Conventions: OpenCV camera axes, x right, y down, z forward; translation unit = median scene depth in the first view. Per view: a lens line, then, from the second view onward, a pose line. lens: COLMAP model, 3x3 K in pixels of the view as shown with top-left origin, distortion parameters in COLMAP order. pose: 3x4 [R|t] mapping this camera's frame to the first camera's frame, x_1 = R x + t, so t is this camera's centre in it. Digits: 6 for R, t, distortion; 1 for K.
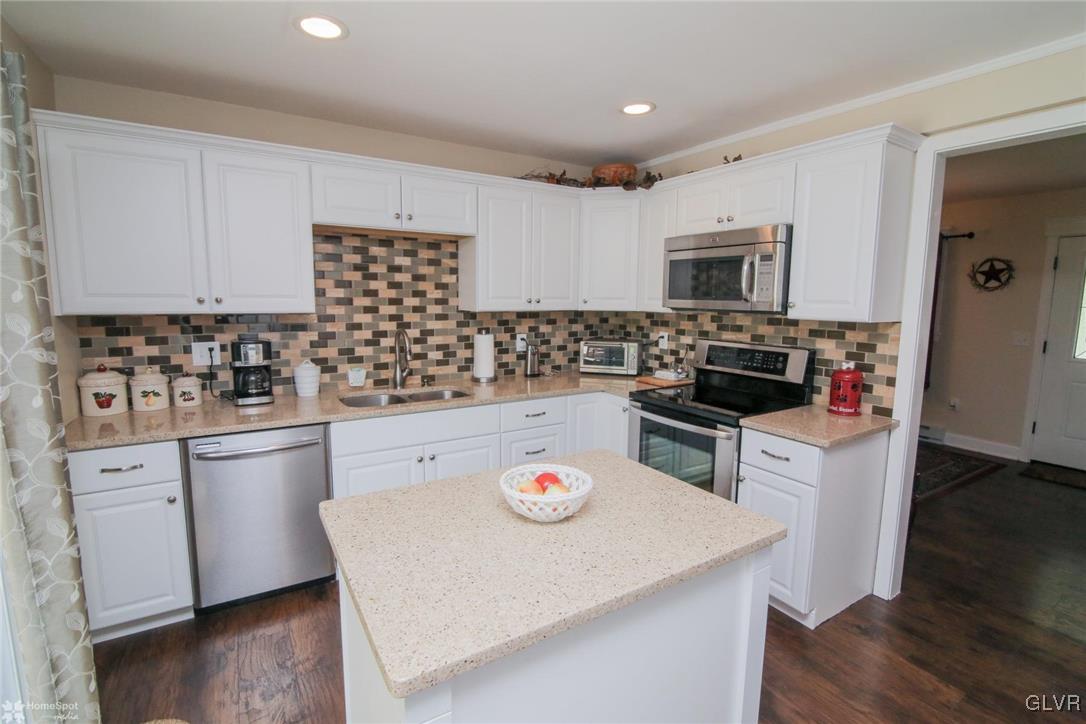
lens RADIAL K [[498.4, 0, 534.0], [0, 498.4, 358.5], [0, 0, 1]] dist [-0.006404, 0.000363]
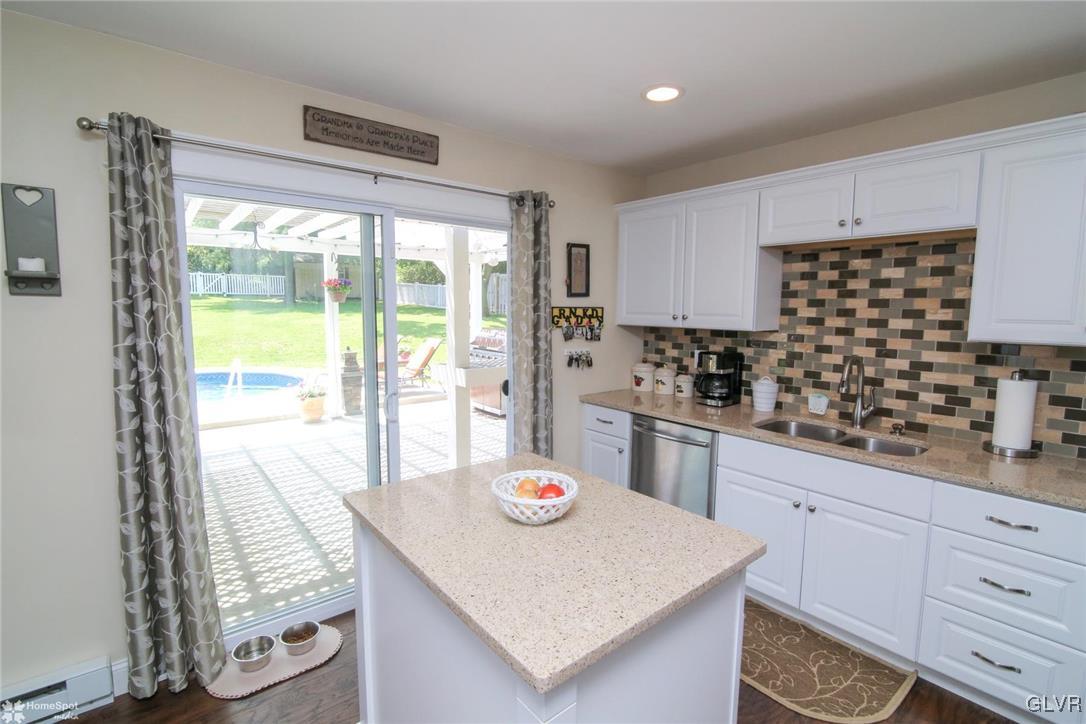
lens RADIAL K [[498.4, 0, 534.5], [0, 498.4, 360.7], [0, 0, 1]] dist [-0.006404, 0.000363]
pose [[0.134759, 0.100633, -0.985755, 0.469130], [-0.128456, 0.988209, 0.083323, -0.050462], [0.982517, 0.115397, 0.146097, 0.343623]]
